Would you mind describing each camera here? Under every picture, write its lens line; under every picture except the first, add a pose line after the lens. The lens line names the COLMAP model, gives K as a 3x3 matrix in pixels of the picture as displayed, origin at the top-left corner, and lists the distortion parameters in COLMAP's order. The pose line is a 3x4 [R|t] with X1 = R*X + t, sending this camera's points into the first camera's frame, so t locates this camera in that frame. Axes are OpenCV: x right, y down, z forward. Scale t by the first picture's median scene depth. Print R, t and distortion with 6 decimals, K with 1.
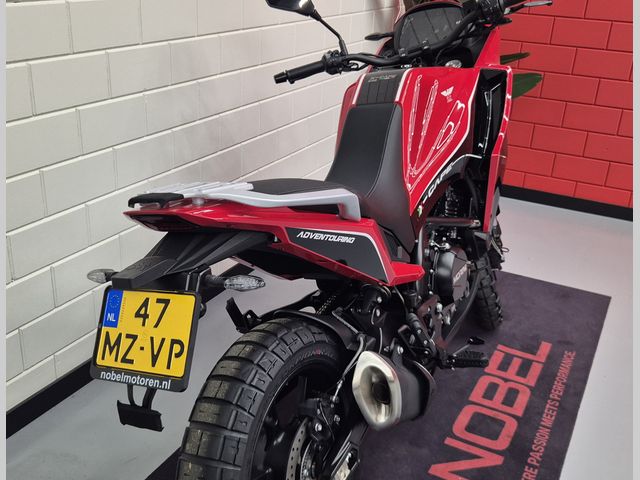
lens RADIAL K [[698.0, 0, 319.9], [0, 698.0, 251.7], [0, 0, 1]] dist [0.060742, -0.007078]
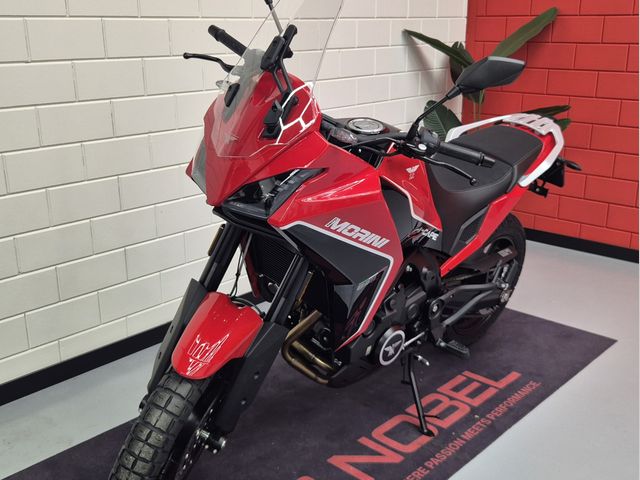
lens RADIAL K [[711.5, 0, 332.8], [0, 711.5, 238.4], [0, 0, 1]] dist [0.069031, -0.012551]
pose [[0.963759, 0.024039, -0.265691, 0.419416], [-0.057407, 0.991287, -0.118548, 0.092723], [0.260526, 0.129505, 0.956742, -0.111727]]
